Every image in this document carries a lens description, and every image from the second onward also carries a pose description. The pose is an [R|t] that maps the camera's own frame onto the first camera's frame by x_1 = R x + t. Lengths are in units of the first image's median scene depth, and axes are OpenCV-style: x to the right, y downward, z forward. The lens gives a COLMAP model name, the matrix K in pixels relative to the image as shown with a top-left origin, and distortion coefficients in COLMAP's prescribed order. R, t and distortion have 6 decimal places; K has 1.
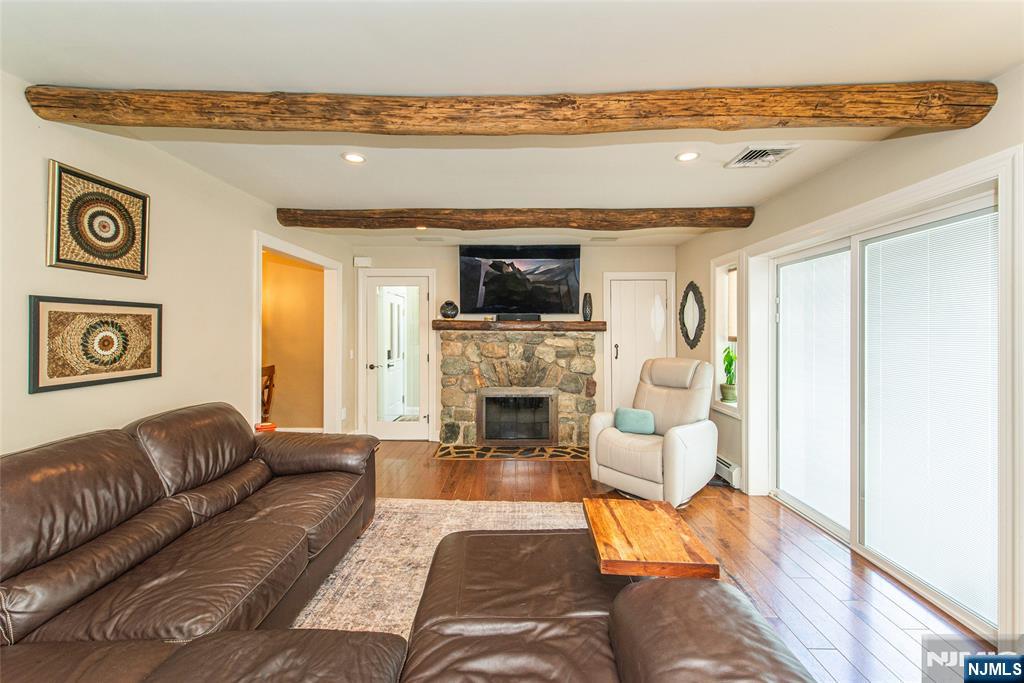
lens RADIAL K [[403.5, 0, 511.4], [0, 403.5, 333.0], [0, 0, 1]] dist [0.006944, -0.002818]
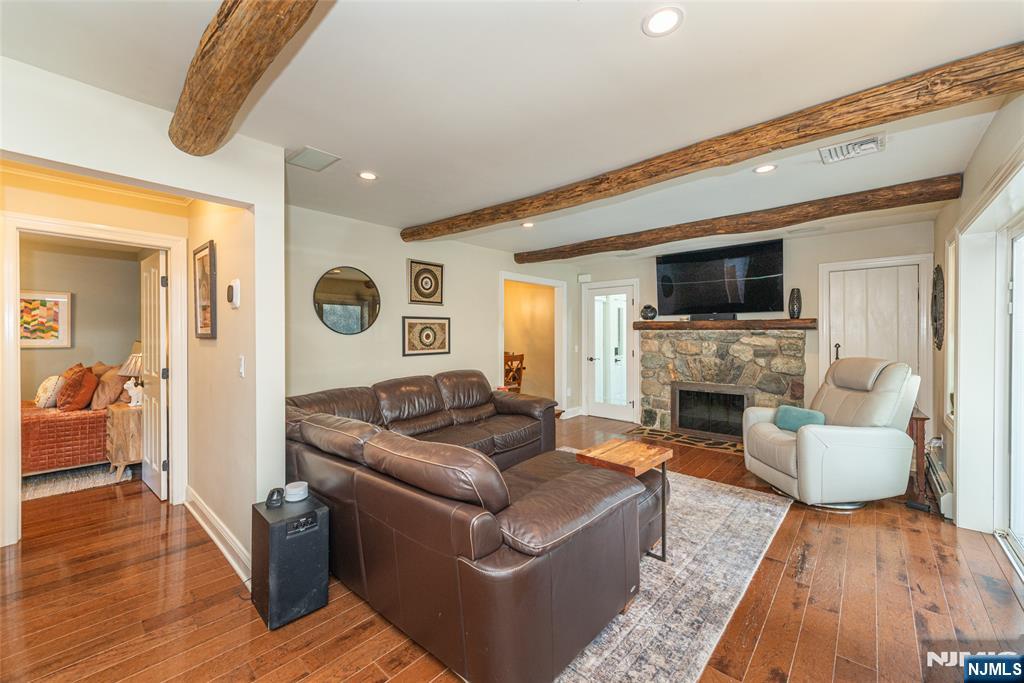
lens RADIAL K [[403.5, 0, 513.6], [0, 403.5, 337.5], [0, 0, 1]] dist [0.006944, -0.002818]
pose [[0.761003, 0.000314, -0.648748, 0.521693], [0.002366, 0.999992, 0.003259, 0.016562], [0.648744, -0.004015, 0.760996, -0.241867]]
